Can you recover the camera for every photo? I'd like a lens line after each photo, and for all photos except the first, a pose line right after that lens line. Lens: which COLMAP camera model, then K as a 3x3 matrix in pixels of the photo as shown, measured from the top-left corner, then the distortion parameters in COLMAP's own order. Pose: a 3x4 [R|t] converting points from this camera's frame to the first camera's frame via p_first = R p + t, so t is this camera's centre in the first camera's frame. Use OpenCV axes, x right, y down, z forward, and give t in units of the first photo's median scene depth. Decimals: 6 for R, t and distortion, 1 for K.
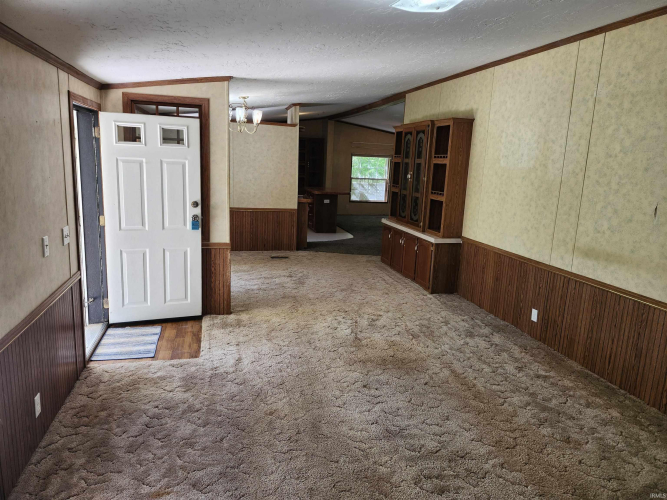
lens RADIAL K [[460.9, 0, 331.2], [0, 460.9, 252.0], [0, 0, 1]] dist [0.111628, -0.143261]
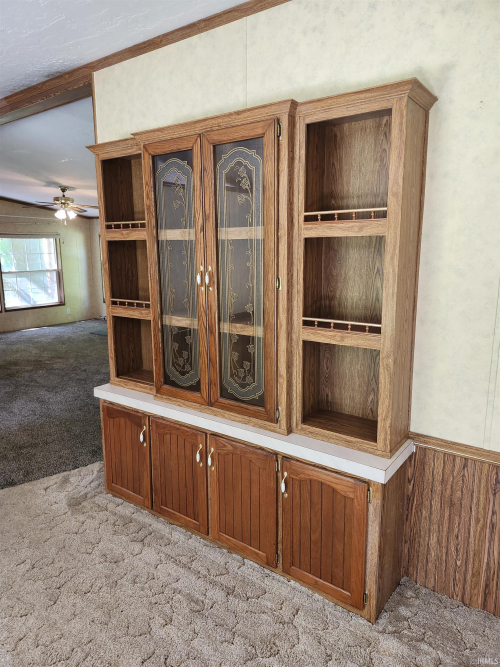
lens RADIAL K [[464.9, 0, 236.3], [0, 464.9, 332.6], [0, 0, 1]] dist [0.101363, -0.114058]
pose [[0.779408, -0.166612, 0.603957, -0.033740], [0.165060, 0.984542, 0.058593, -0.148144], [-0.604383, 0.054022, 0.794860, 0.750417]]
